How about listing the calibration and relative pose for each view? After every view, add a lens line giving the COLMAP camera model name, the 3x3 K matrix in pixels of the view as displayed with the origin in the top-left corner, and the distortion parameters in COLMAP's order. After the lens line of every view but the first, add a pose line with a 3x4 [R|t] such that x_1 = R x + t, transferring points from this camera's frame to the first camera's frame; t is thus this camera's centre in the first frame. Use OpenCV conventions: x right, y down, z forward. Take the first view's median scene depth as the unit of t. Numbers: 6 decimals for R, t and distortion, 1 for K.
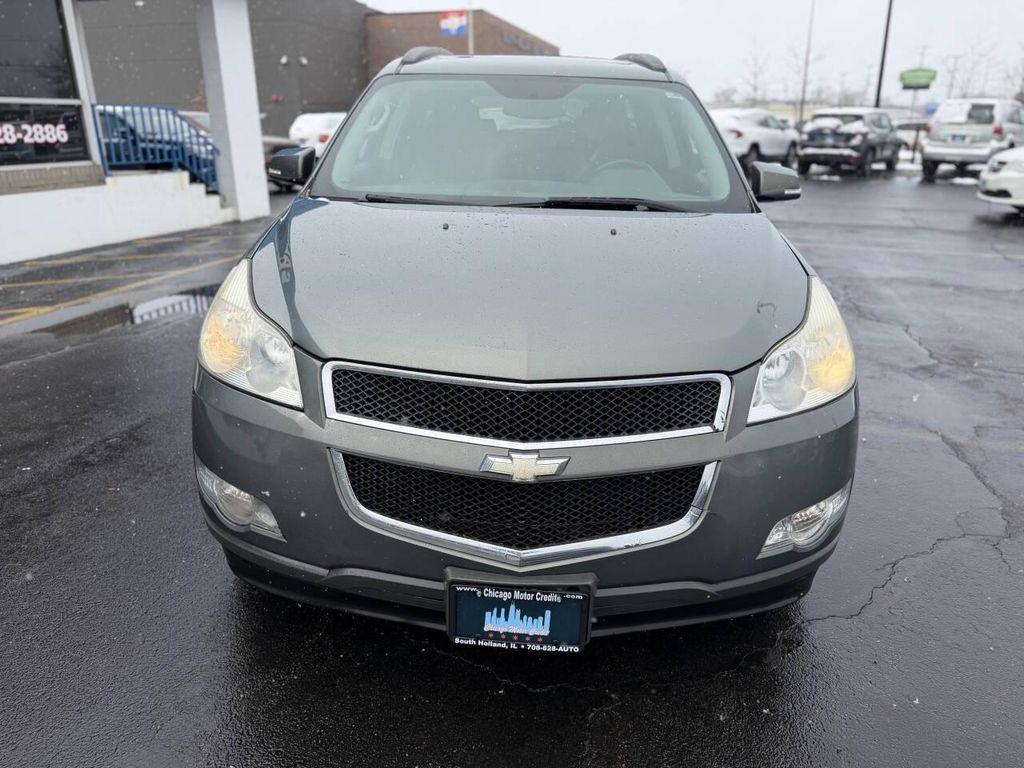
lens RADIAL K [[728.8, 0, 510.8], [0, 728.8, 385.7], [0, 0, 1]] dist [0.033966, -0.029616]
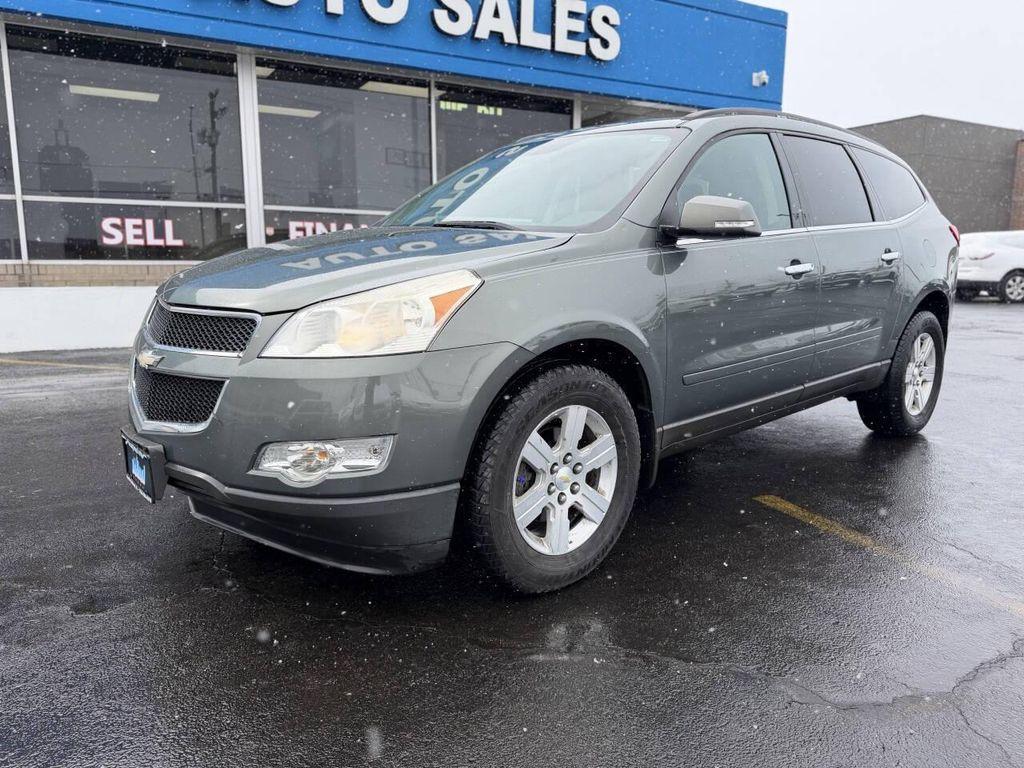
lens RADIAL K [[728.8, 0, 514.3], [0, 728.8, 379.5], [0, 0, 1]] dist [0.033966, -0.029616]
pose [[0.682329, 0.115215, -0.721909, 1.301003], [-0.247556, 0.965575, -0.079879, 0.071593], [0.687854, 0.233217, 0.687363, 0.404915]]
